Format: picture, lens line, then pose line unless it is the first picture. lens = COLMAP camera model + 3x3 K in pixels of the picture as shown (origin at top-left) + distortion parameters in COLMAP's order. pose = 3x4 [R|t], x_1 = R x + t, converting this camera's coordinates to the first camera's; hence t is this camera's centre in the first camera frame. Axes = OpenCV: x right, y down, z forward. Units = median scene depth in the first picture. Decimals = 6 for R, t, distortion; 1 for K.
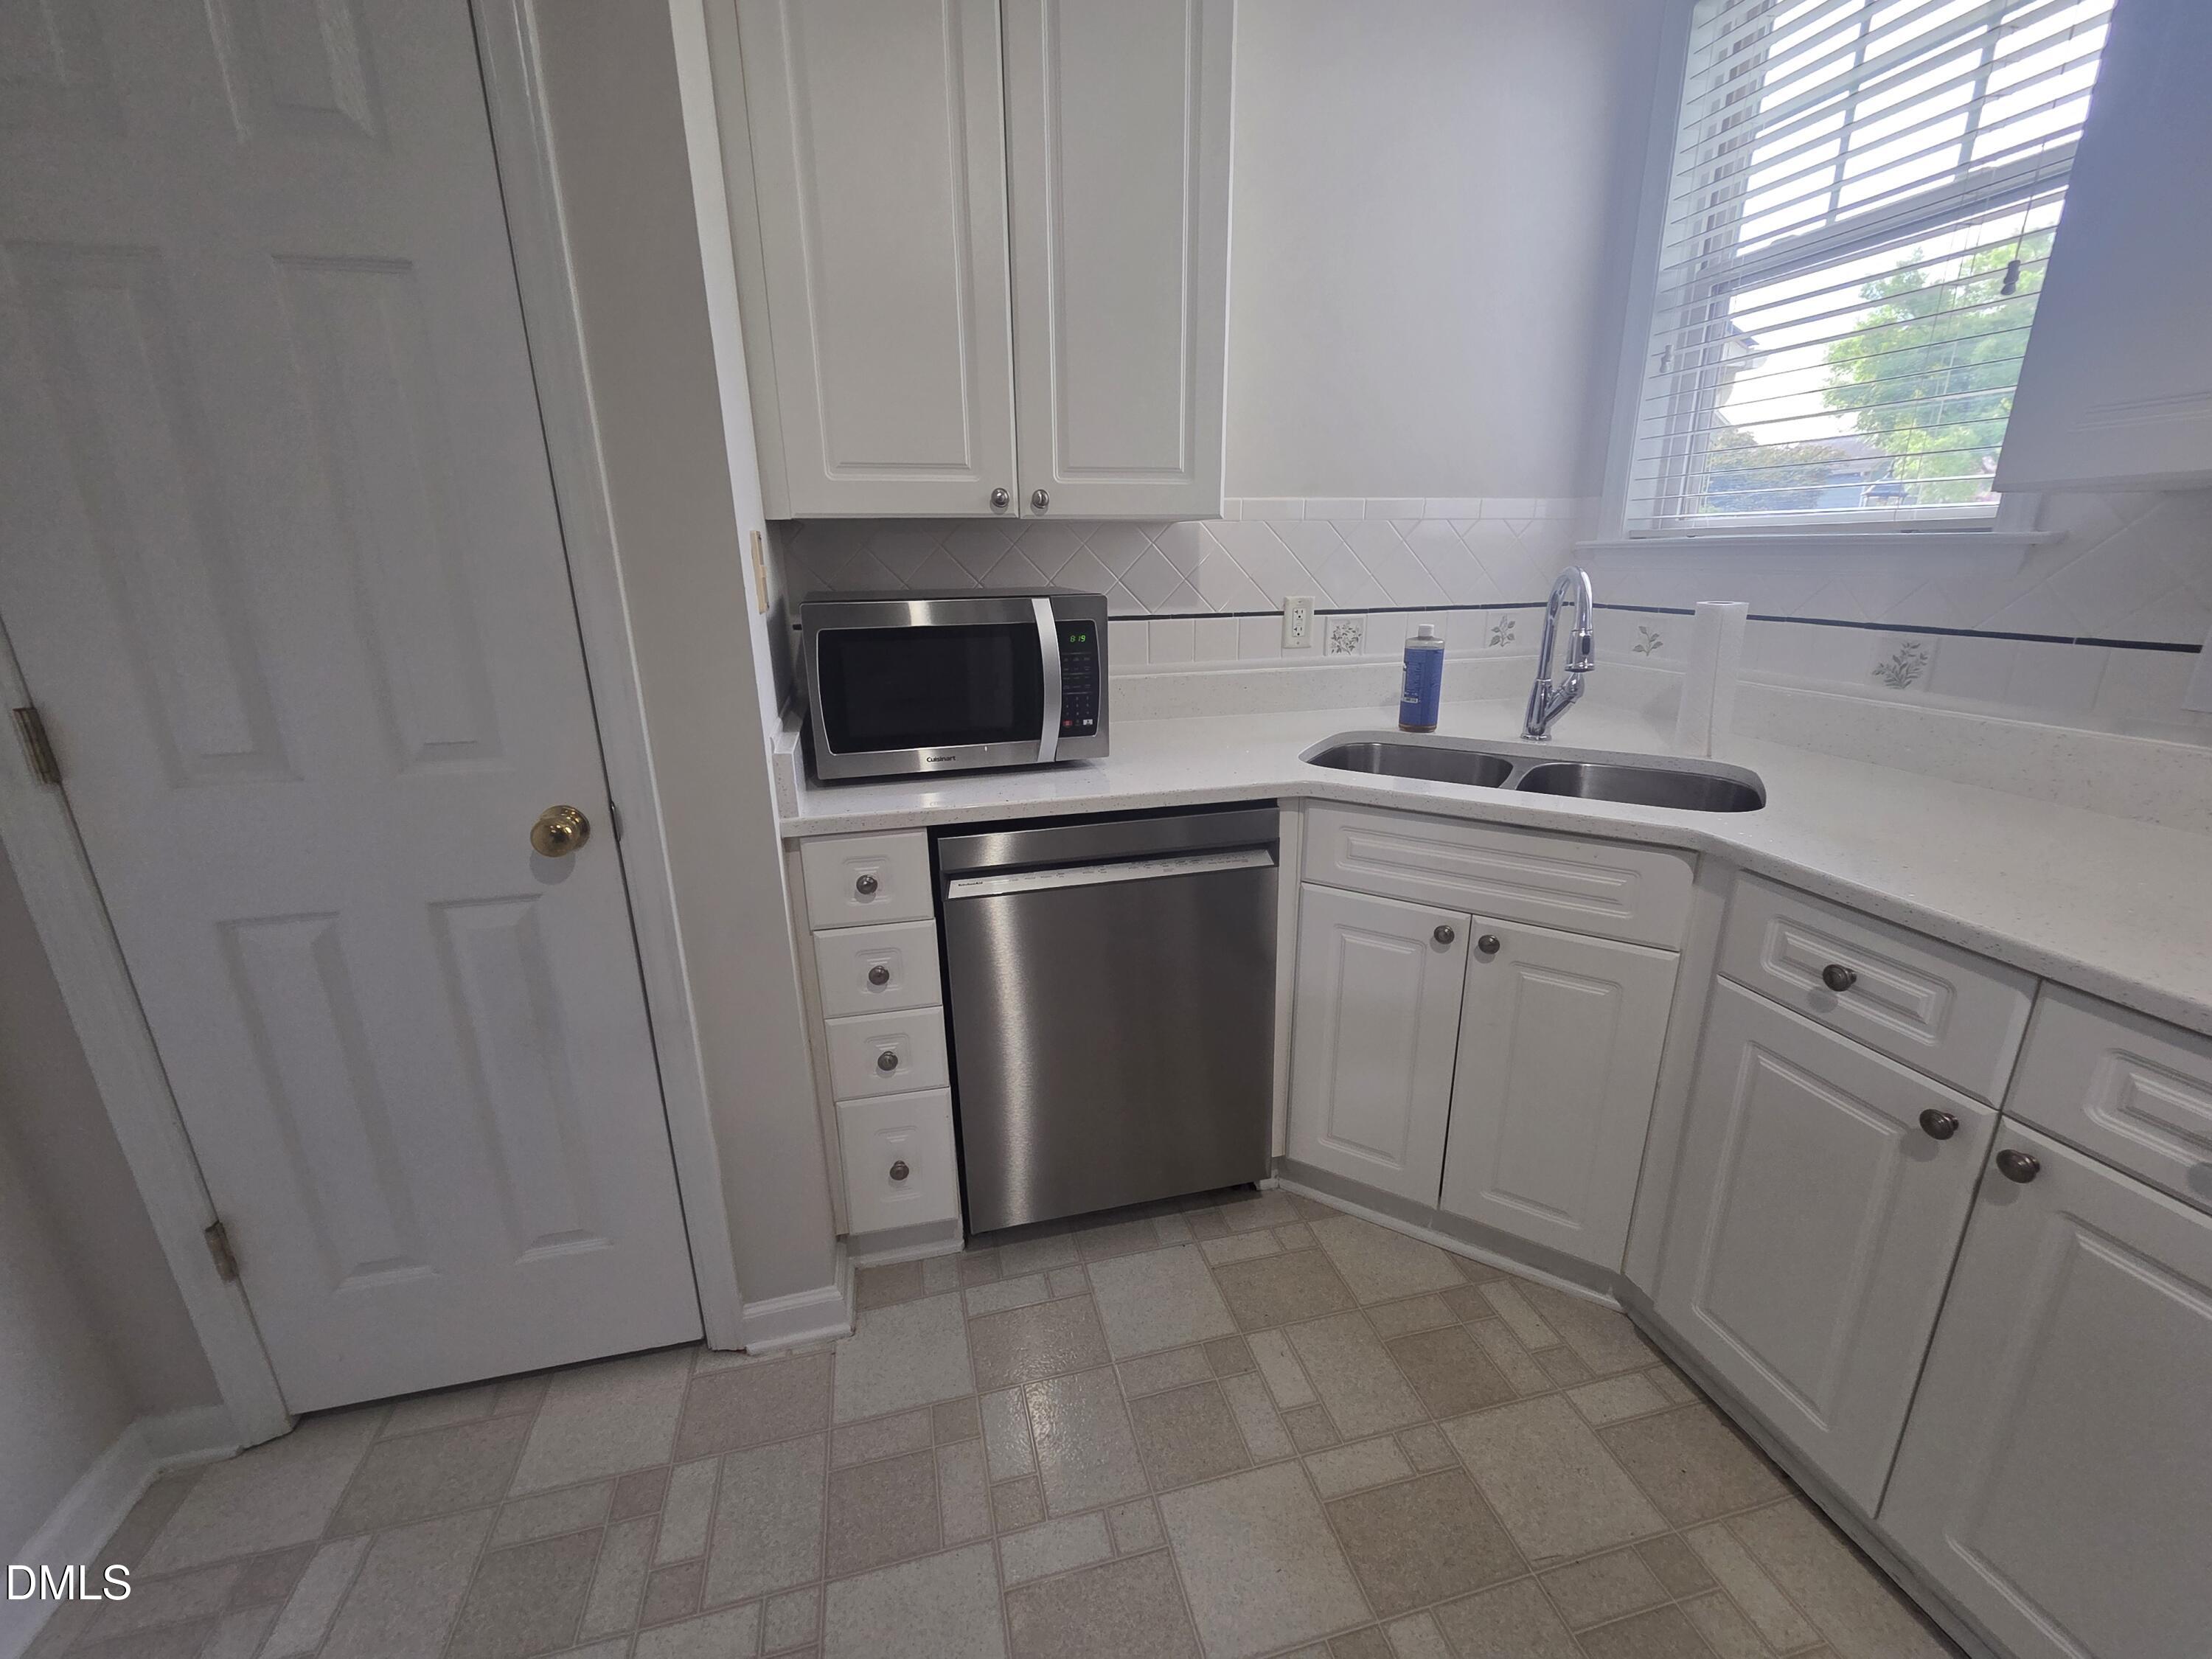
lens RADIAL K [[909.7, 0, 1112.0], [0, 909.7, 833.5], [0, 0, 1]] dist [0.002505, -0.000096]
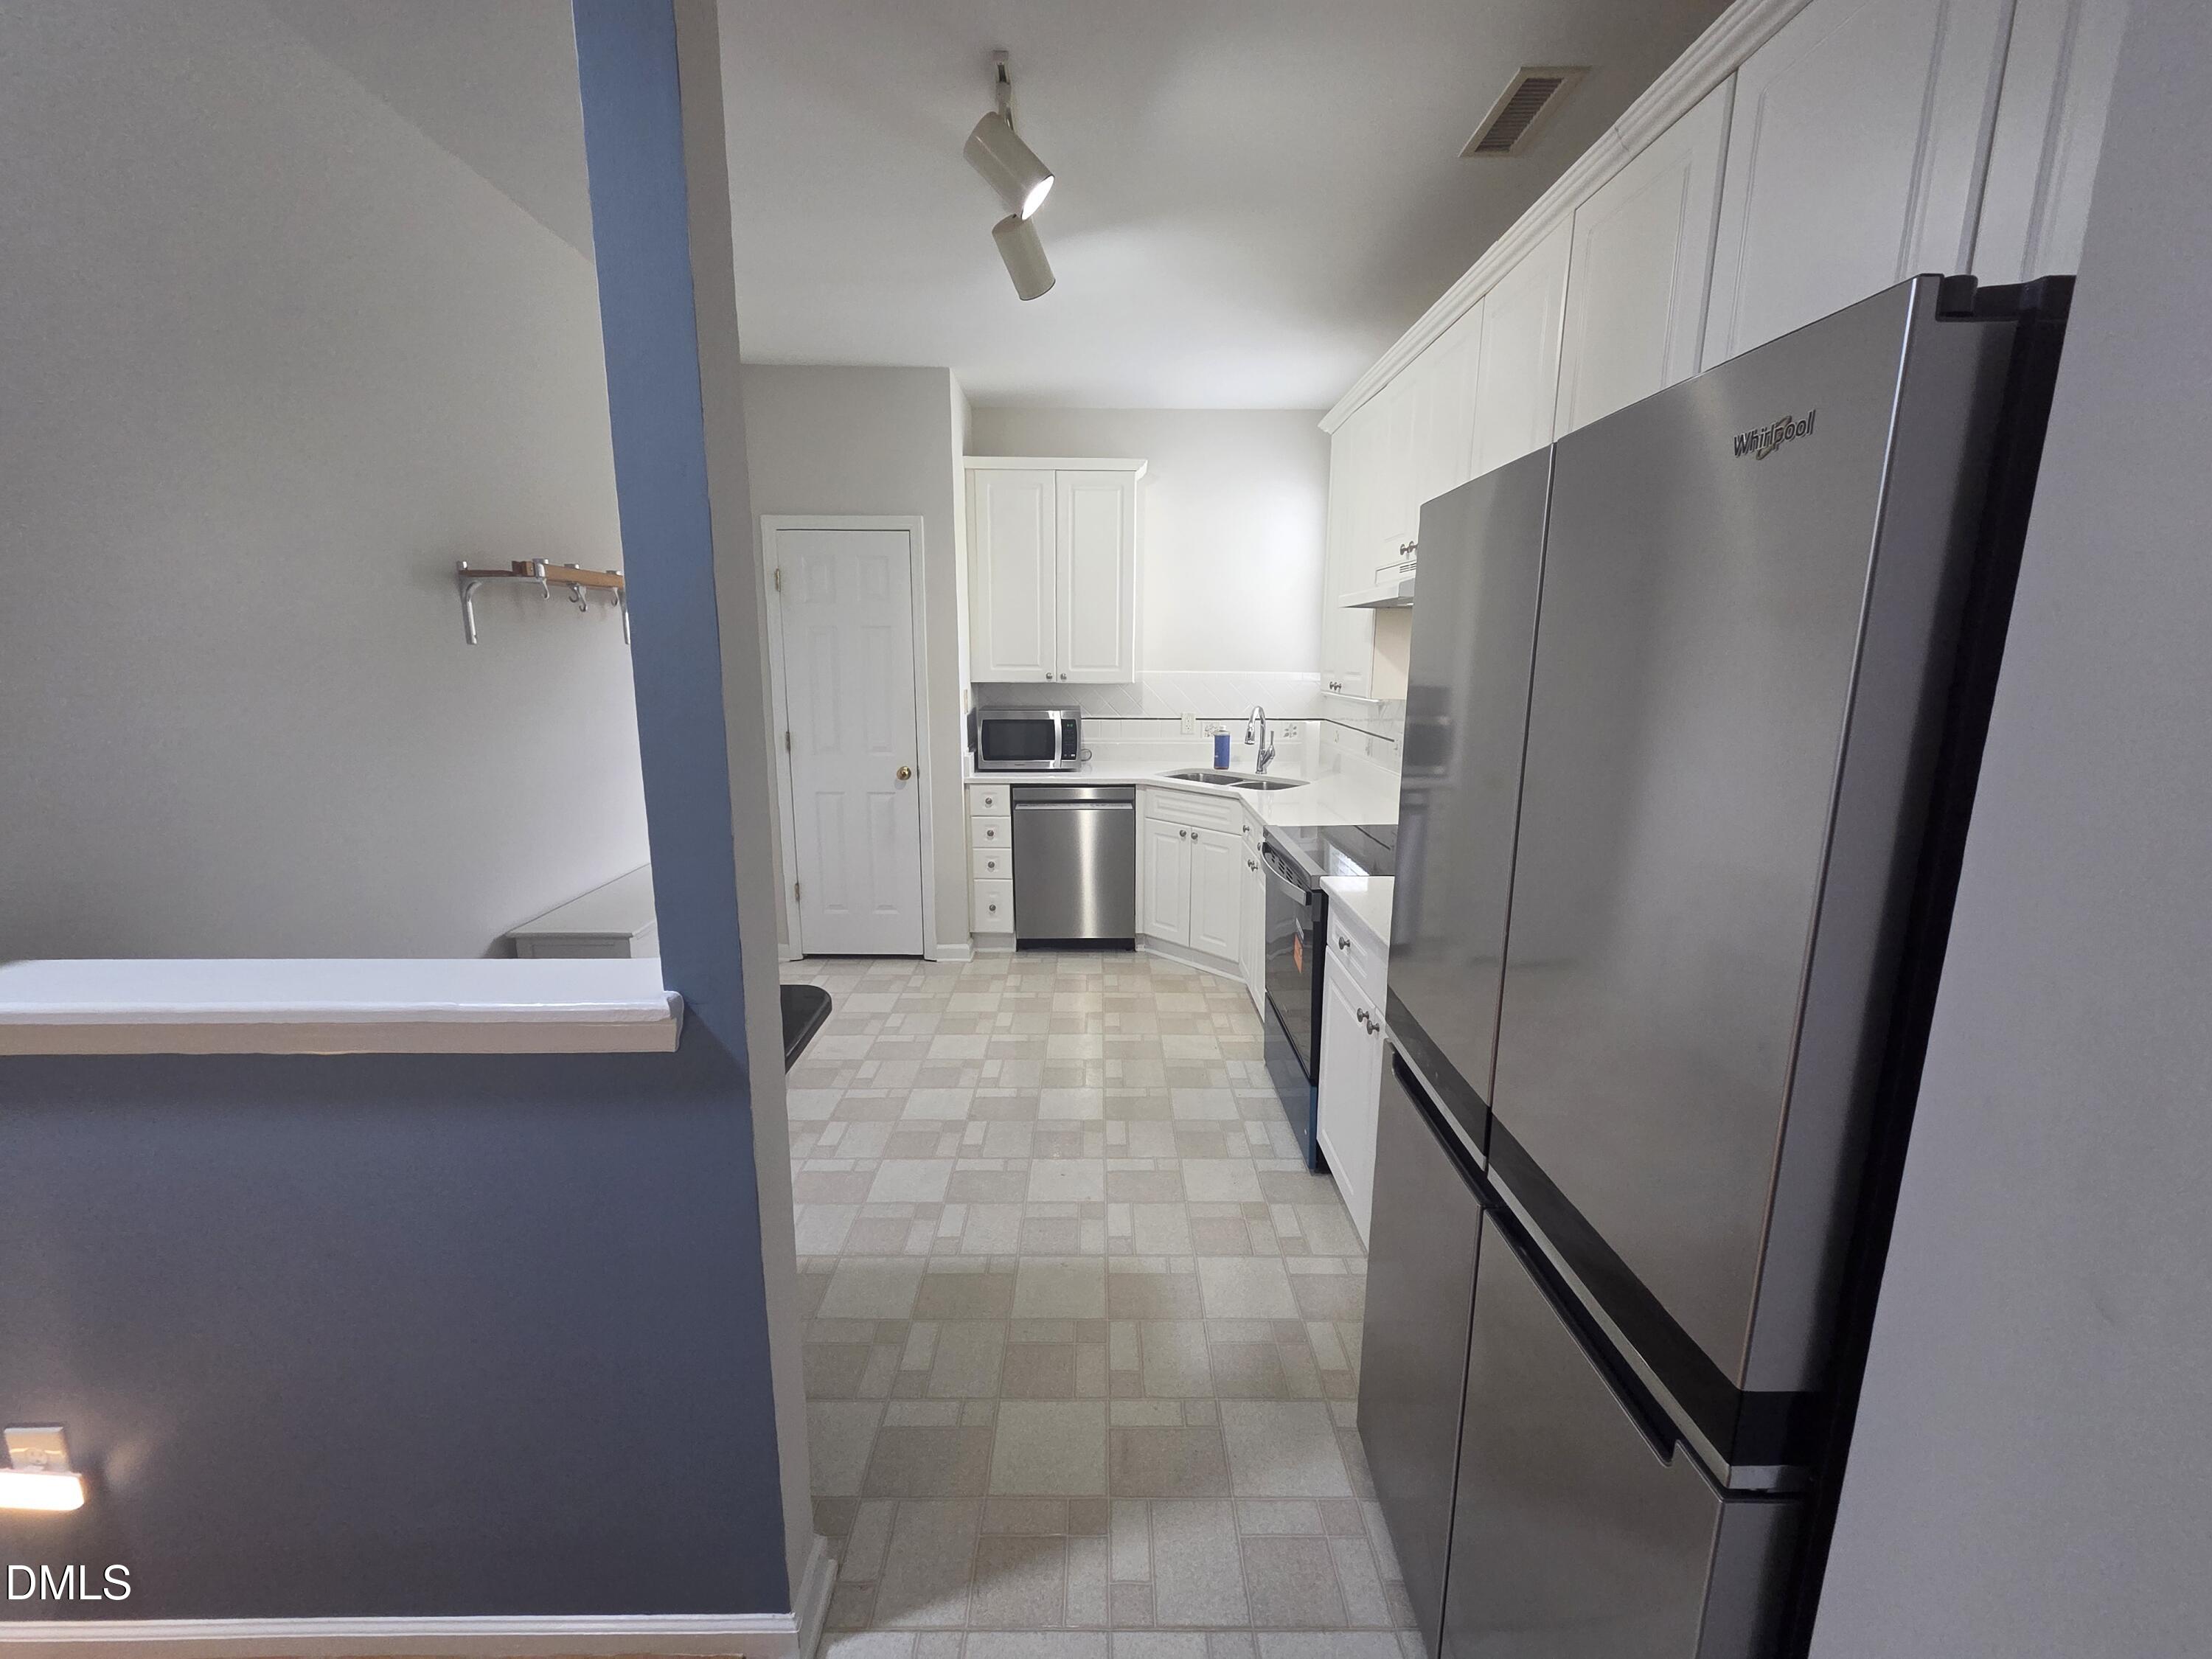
lens RADIAL K [[909.7, 0, 1099.8], [0, 909.7, 827.9], [0, 0, 1]] dist [0.002505, -0.000096]
pose [[0.972661, 0.060807, -0.224126, 0.707024], [-0.084299, 0.991730, -0.096777, 0.368300], [0.216388, 0.113025, 0.969743, -1.691219]]
